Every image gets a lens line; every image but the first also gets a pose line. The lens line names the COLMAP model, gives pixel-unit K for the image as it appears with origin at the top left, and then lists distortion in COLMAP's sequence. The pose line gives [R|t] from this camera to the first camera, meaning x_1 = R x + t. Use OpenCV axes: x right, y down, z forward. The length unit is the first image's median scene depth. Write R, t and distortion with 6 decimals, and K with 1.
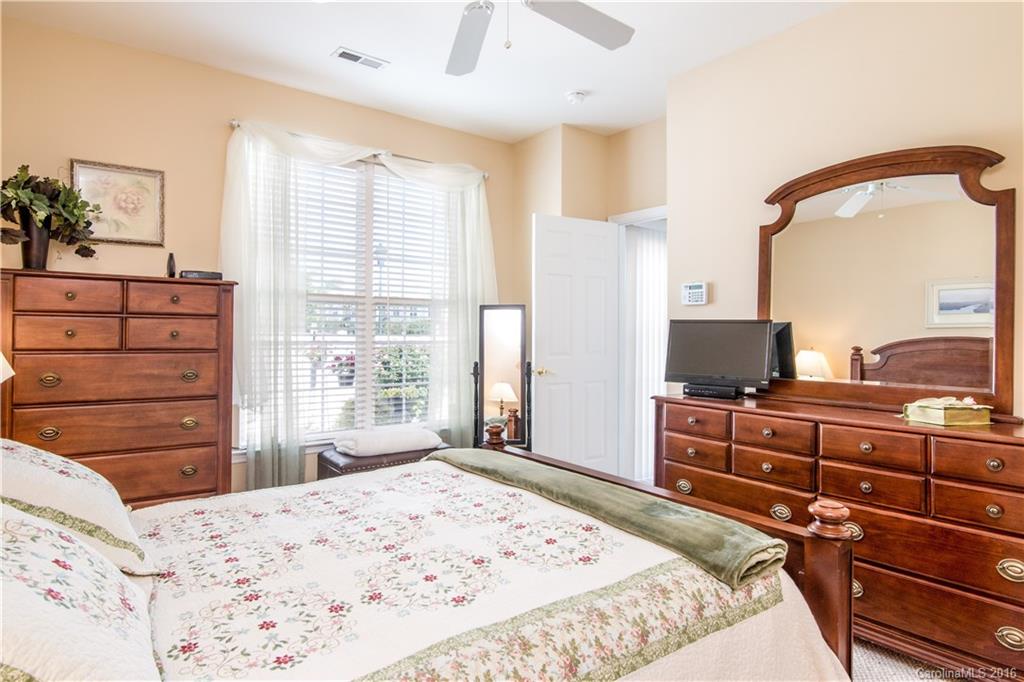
lens RADIAL K [[584.3, 0, 522.4], [0, 584.3, 320.2], [0, 0, 1]] dist [-0.016077, 0.001763]
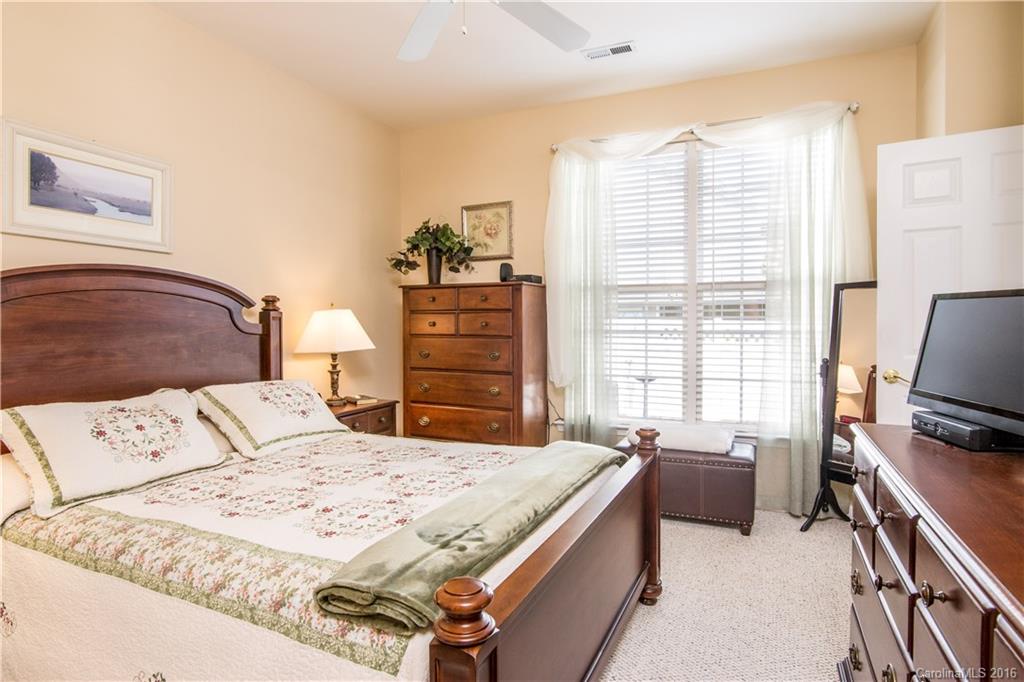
lens RADIAL K [[584.3, 0, 511.5], [0, 584.3, 337.5], [0, 0, 1]] dist [-0.016077, 0.001763]
pose [[0.450757, 0.015560, -0.892511, 0.657332], [0.027396, 0.999136, 0.031255, 0.013740], [0.892226, -0.038540, 0.449941, 0.450896]]
